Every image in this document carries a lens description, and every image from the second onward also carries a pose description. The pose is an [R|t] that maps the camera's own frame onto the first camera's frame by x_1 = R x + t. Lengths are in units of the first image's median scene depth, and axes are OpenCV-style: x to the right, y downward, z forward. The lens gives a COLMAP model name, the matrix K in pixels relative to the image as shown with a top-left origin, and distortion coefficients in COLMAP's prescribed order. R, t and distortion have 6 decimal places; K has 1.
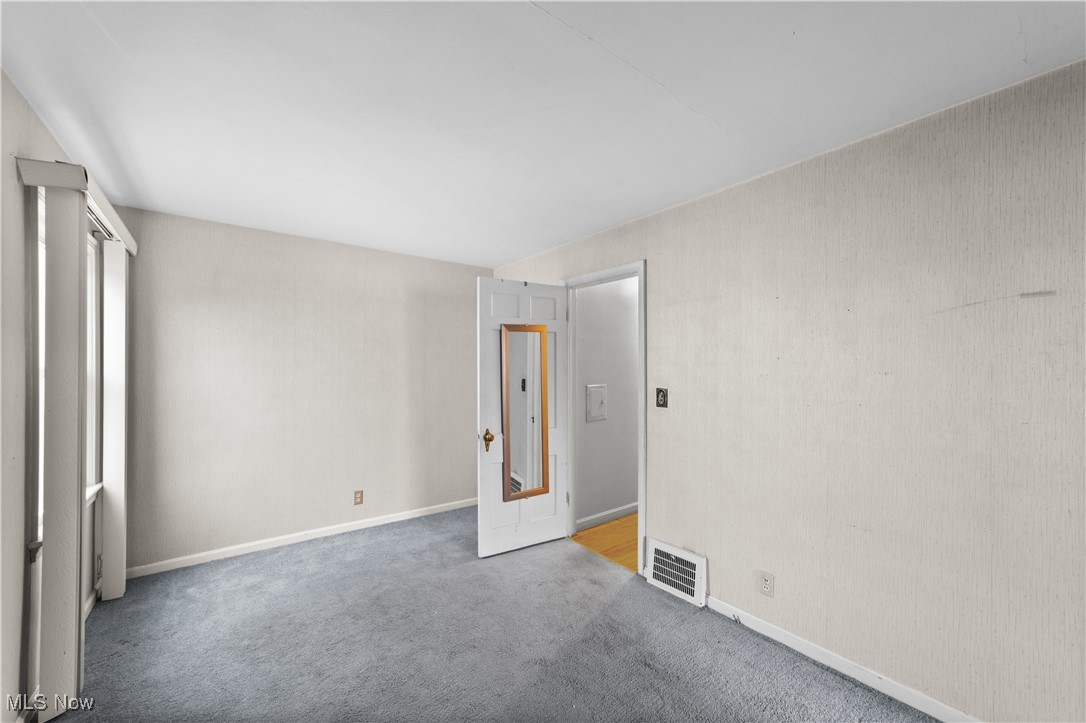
lens RADIAL K [[419.4, 0, 547.3], [0, 419.4, 363.0], [0, 0, 1]] dist [-0.015620, 0.005548]
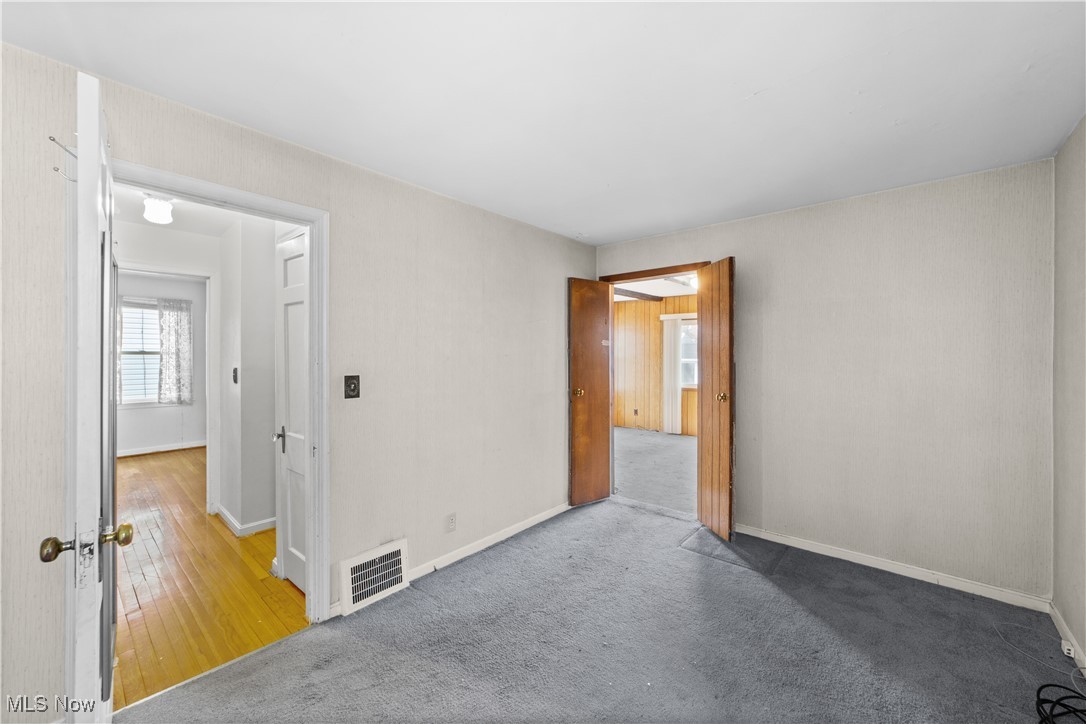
lens RADIAL K [[419.4, 0, 546.5], [0, 419.4, 355.7], [0, 0, 1]] dist [-0.015620, 0.005548]
pose [[-0.194447, 0.002779, 0.980909, -0.665431], [-0.009023, 0.999949, -0.004621, 0.022231], [-0.980872, -0.009750, -0.194411, 0.826614]]
